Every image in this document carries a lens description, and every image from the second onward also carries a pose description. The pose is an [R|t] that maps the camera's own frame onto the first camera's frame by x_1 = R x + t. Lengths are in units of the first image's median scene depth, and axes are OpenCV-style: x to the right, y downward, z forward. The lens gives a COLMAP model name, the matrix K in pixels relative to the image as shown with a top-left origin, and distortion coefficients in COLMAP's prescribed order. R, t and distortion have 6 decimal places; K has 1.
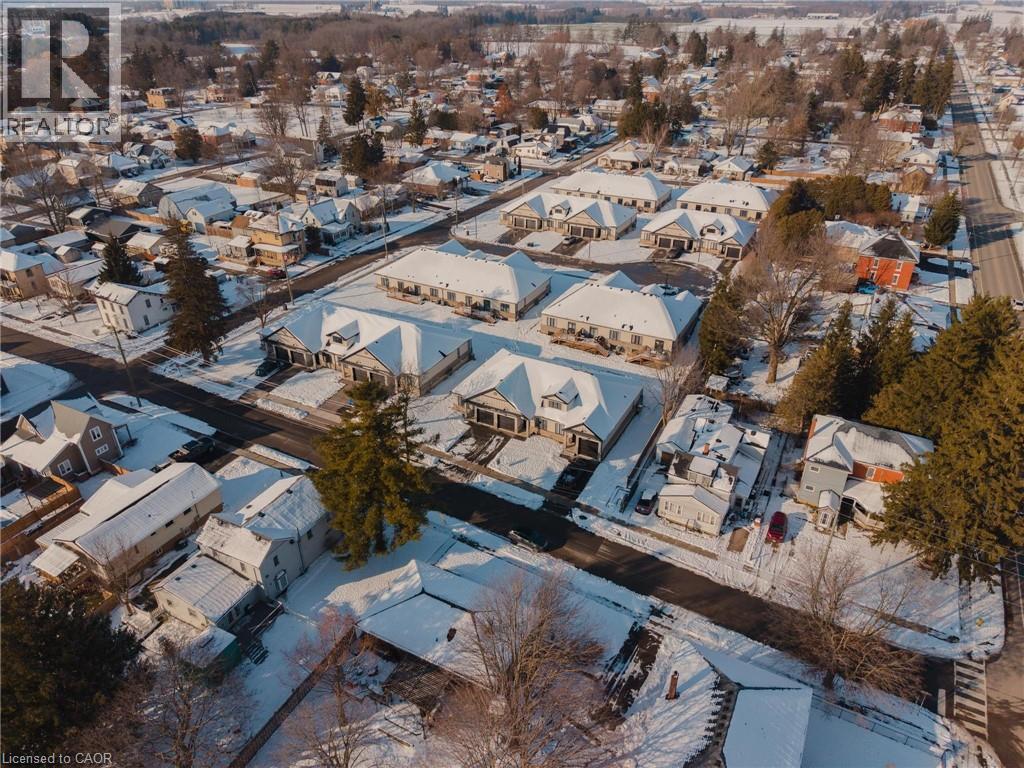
lens RADIAL K [[674.9, 0, 512.0], [0, 674.9, 384.0], [0, 0, 1]] dist [-0.001311, -0.002009]
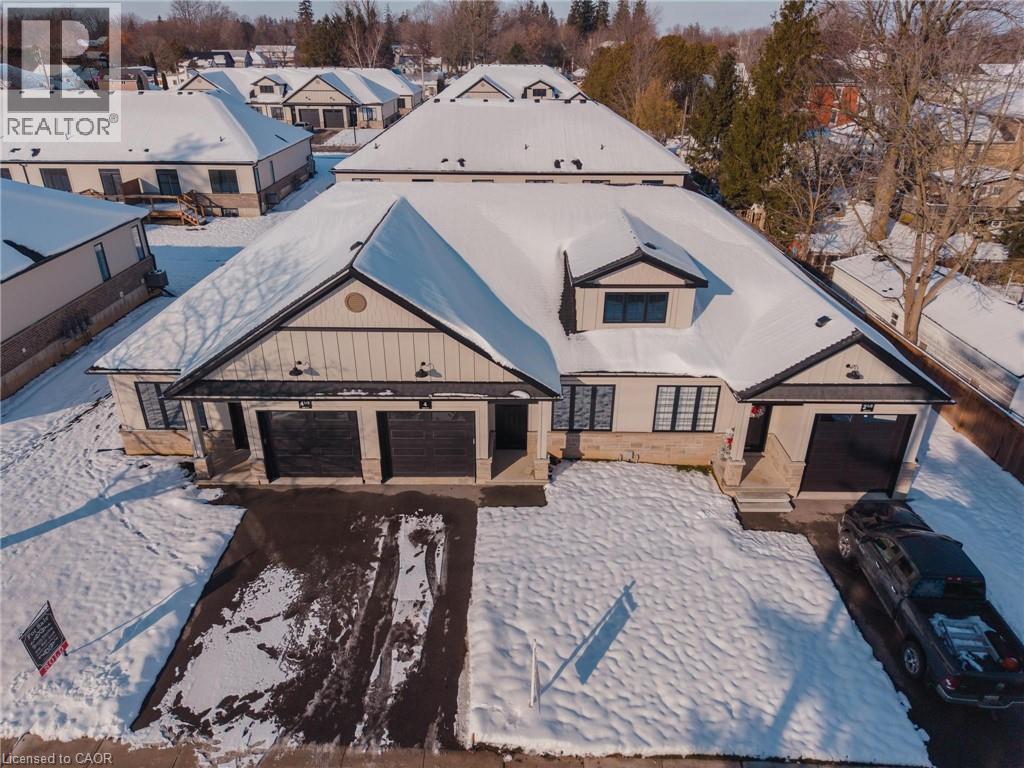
lens RADIAL K [[674.9, 0, 512.0], [0, 674.9, 384.0], [0, 0, 1]] dist [-0.001311, -0.002009]
pose [[0.880530, -0.199863, 0.429793, -0.070029], [0.224515, 0.974447, -0.006832, 0.046516], [-0.417445, 0.102510, 0.902902, 0.794559]]
